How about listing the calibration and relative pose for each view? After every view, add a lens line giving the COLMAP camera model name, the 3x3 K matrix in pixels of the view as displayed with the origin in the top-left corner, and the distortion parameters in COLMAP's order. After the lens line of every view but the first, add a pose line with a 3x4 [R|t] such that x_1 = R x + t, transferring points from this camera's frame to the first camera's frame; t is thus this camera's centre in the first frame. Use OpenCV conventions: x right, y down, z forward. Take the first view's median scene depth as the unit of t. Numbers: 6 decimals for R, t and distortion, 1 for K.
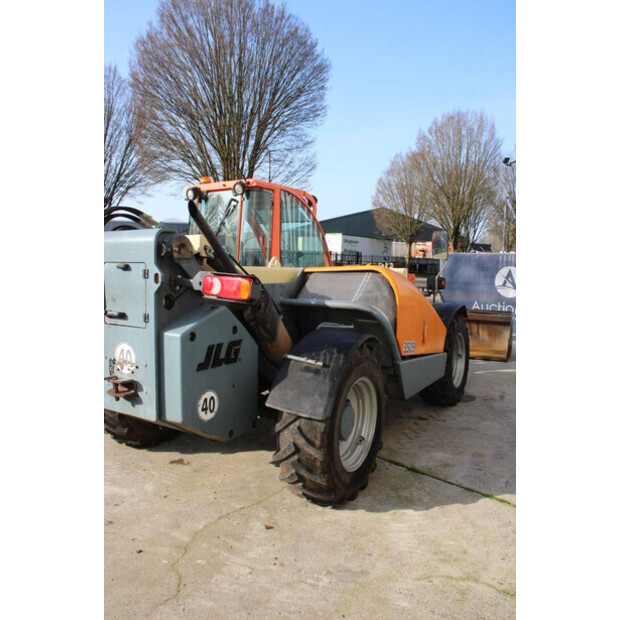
lens RADIAL K [[526.8, 0, 310.0], [0, 526.8, 310.0], [0, 0, 1]] dist [-0.121378, 0.001531]
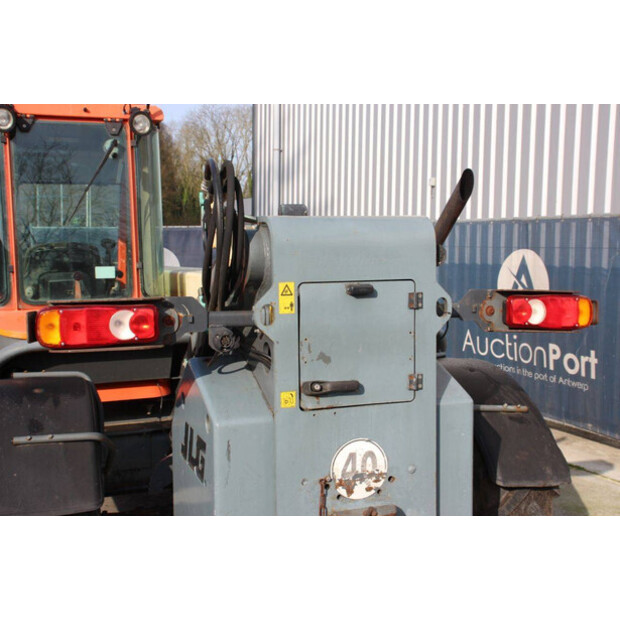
lens RADIAL K [[814.0, 0, 310.0], [0, 814.0, 310.0], [0, 0, 1]] dist [0.033370, 0.085805]
pose [[0.617748, -0.091893, 0.780989, -0.975553], [0.084992, 0.995133, 0.049863, -0.104090], [-0.781770, 0.035575, 0.622551, 0.522107]]
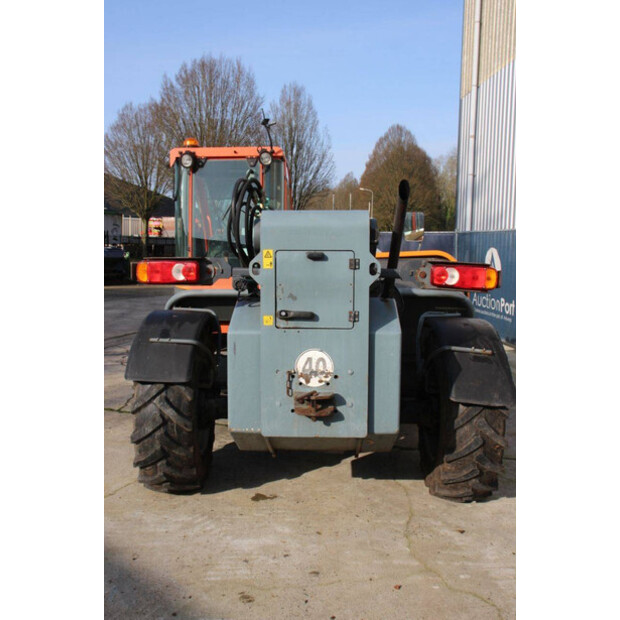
lens RADIAL K [[653.4, 0, 317.2], [0, 653.4, 311.7], [0, 0, 1]] dist [-0.073990, 0.041325]
pose [[0.871124, -0.060286, 0.487348, -0.830080], [0.052349, 0.998181, 0.029904, -0.025513], [-0.488264, -0.000538, 0.872696, 0.097871]]
